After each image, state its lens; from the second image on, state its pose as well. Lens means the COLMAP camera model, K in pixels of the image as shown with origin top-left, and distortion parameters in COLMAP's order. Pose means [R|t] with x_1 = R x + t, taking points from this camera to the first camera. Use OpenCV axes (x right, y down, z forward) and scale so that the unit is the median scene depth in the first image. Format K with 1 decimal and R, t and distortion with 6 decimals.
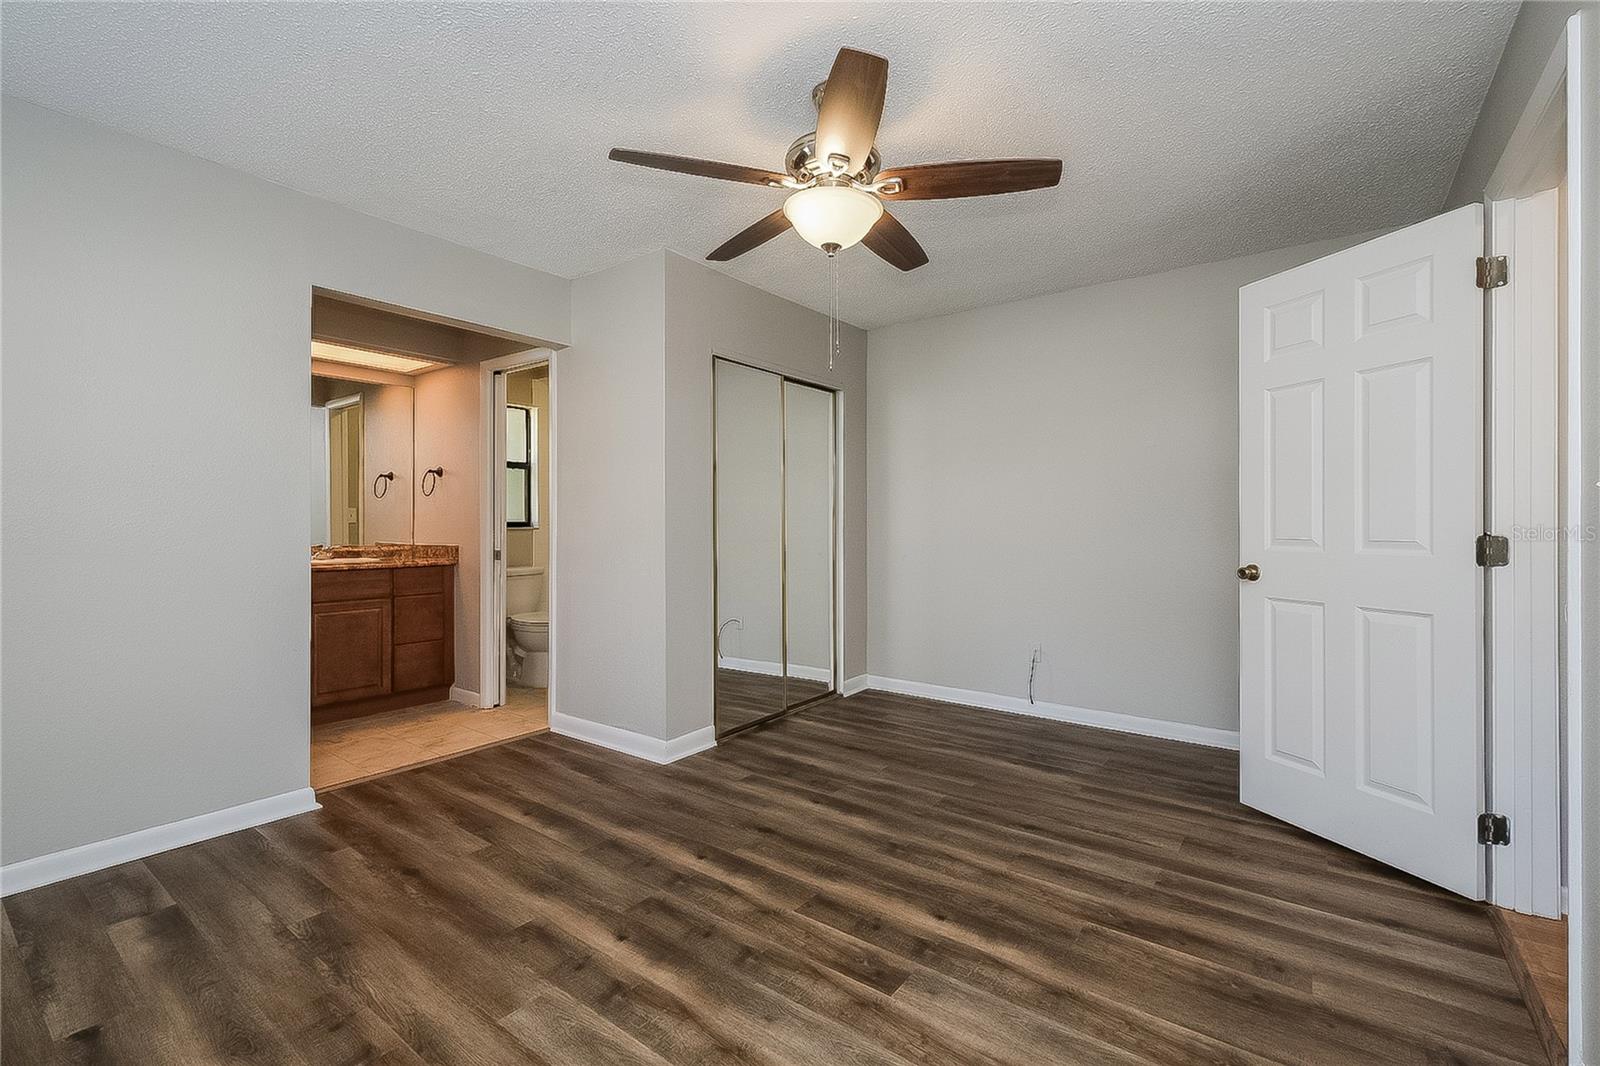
lens RADIAL K [[695.7, 0, 799.4], [0, 695.7, 527.4], [0, 0, 1]] dist [0.000936, 0.000120]
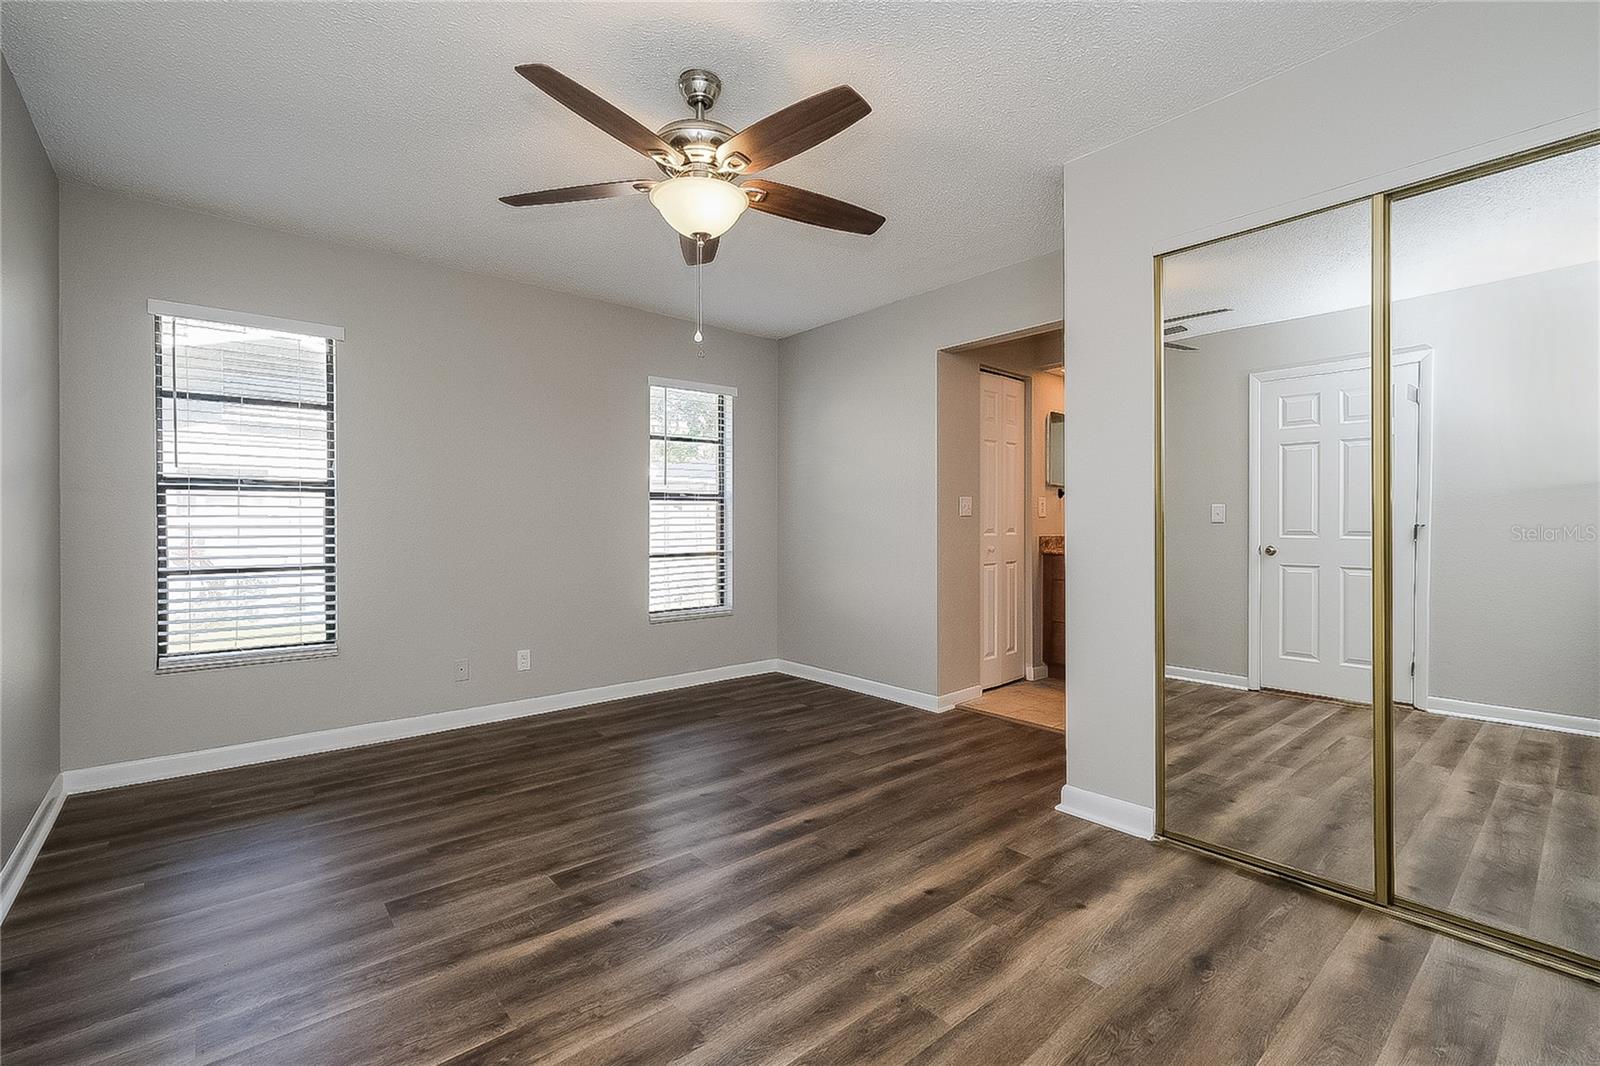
lens RADIAL K [[695.7, 0, 803.8], [0, 695.7, 527.4], [0, 0, 1]] dist [0.000936, 0.000120]
pose [[-0.215364, 0.006920, -0.976509, 0.868272], [-0.006307, 0.999944, 0.008477, 0.013955], [0.976514, 0.007984, -0.215308, 1.179175]]
